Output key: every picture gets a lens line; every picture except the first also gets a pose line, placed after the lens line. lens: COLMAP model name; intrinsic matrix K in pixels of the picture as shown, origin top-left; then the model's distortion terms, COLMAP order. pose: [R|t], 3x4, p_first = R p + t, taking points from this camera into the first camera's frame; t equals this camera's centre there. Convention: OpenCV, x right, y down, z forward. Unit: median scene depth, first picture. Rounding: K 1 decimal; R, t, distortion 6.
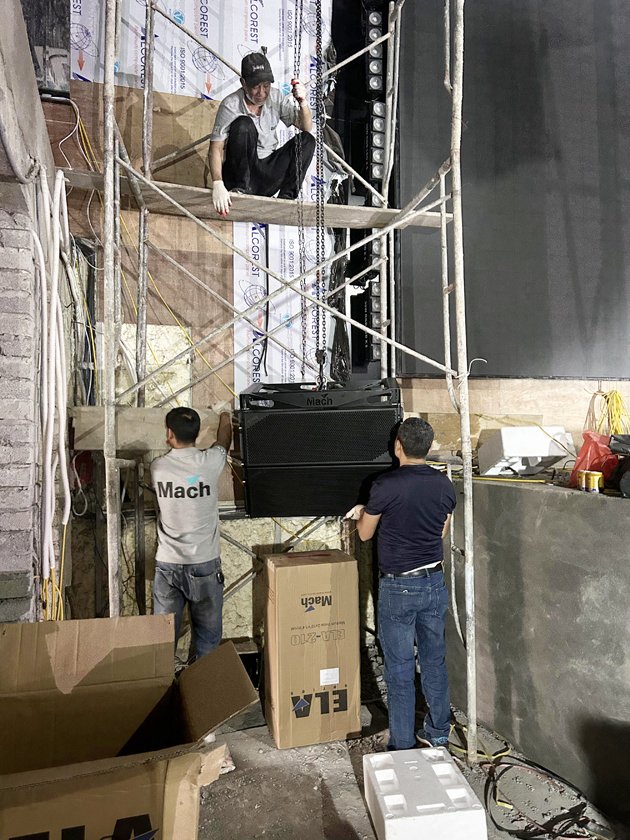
lens RADIAL K [[640.2, 0, 315.8], [0, 640.2, 440.4], [0, 0, 1]] dist [0.031547, -0.004720]
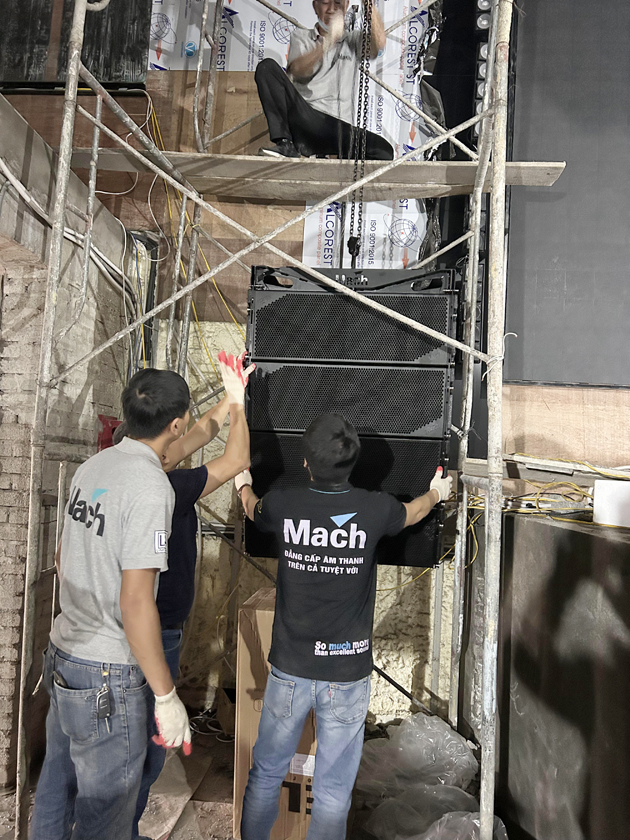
lens RADIAL K [[640.2, 0, 315.8], [0, 640.2, 440.4], [0, 0, 1]] dist [0.031547, -0.004720]
pose [[0.934151, 0.045781, -0.353928, 0.214336], [-0.067387, 0.996525, -0.048959, 0.023448], [0.350457, 0.069585, 0.933990, 0.213314]]
